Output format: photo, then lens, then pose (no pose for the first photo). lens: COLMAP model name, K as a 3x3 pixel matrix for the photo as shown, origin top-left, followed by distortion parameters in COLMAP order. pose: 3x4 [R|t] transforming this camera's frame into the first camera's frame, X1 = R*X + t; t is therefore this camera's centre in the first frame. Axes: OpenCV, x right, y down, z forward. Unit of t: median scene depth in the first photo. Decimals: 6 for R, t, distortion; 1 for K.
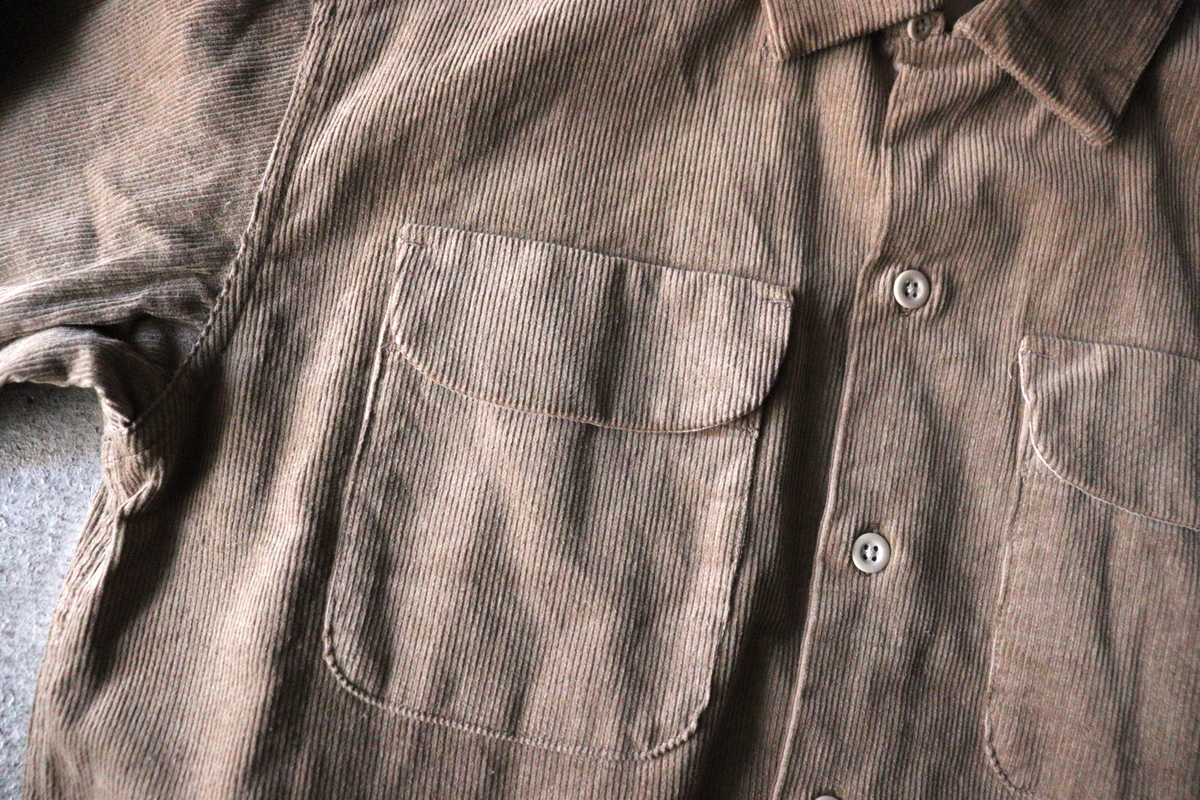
lens RADIAL K [[1001.5, 0, 606.3], [0, 1001.5, 396.0], [0, 0, 1]] dist [-0.186962, 0.164625]
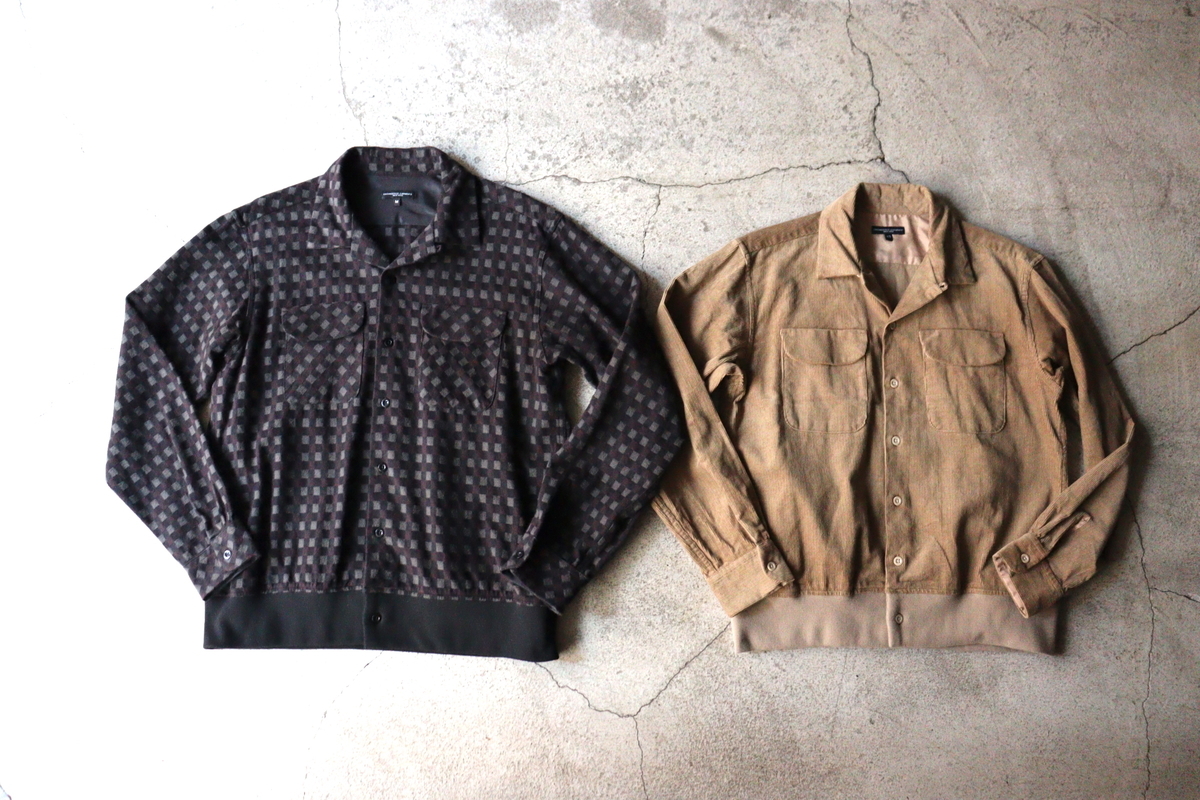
lens RADIAL K [[1004.4, 0, 596.5], [0, 1004.4, 402.7], [0, 0, 1]] dist [-0.184705, 0.169249]
pose [[0.984540, -0.172429, -0.030824, -0.949710], [0.169520, 0.982262, -0.080158, 0.377946], [0.044099, 0.073693, 0.996305, -3.565213]]
